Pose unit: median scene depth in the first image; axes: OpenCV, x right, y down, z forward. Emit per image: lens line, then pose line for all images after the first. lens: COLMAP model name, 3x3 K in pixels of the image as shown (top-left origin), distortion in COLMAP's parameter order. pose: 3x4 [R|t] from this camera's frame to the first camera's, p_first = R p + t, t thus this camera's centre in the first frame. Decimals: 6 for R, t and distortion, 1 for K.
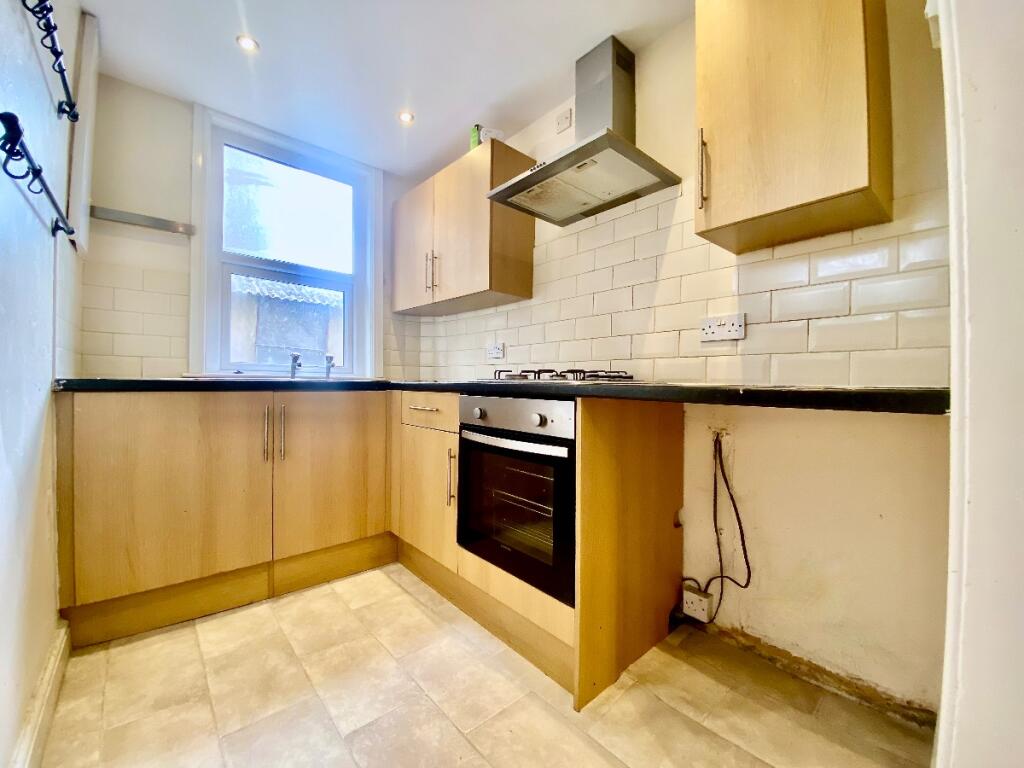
lens RADIAL K [[418.4, 0, 506.7], [0, 418.4, 381.1], [0, 0, 1]] dist [0.037406, -0.026838]
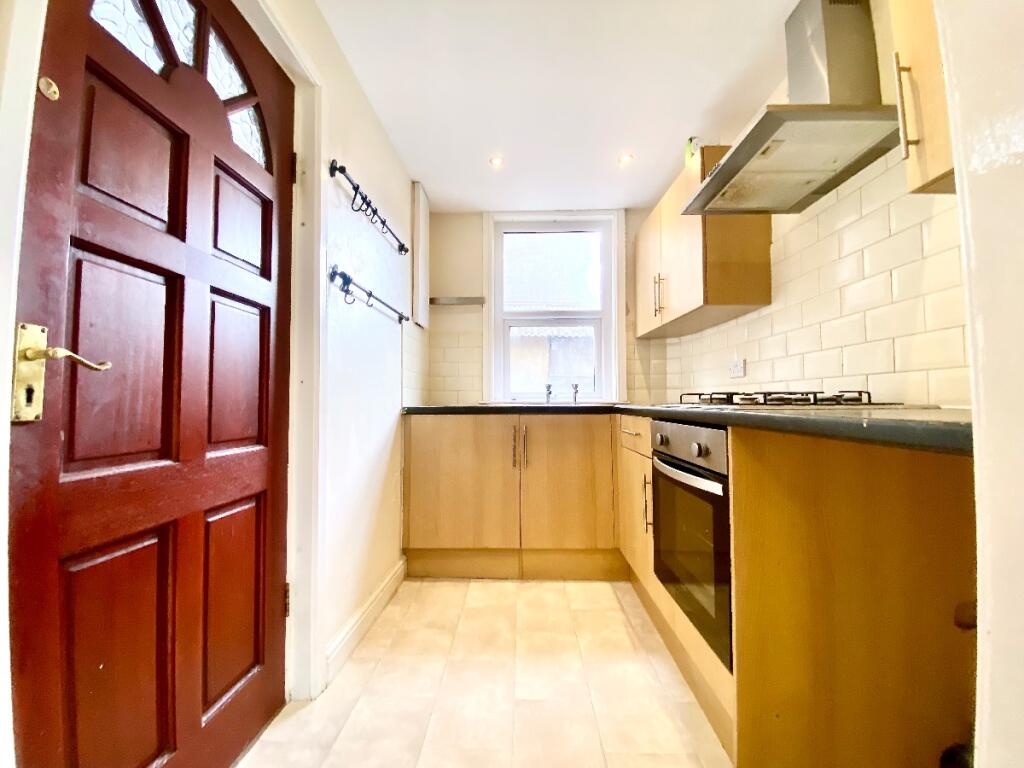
lens RADIAL K [[418.4, 0, 506.7], [0, 418.4, 381.1], [0, 0, 1]] dist [0.037406, -0.026838]
pose [[0.734909, -0.048993, -0.676394, 0.296767], [0.016333, 0.998376, -0.054569, -0.009422], [0.677969, 0.029055, 0.734516, 0.033956]]
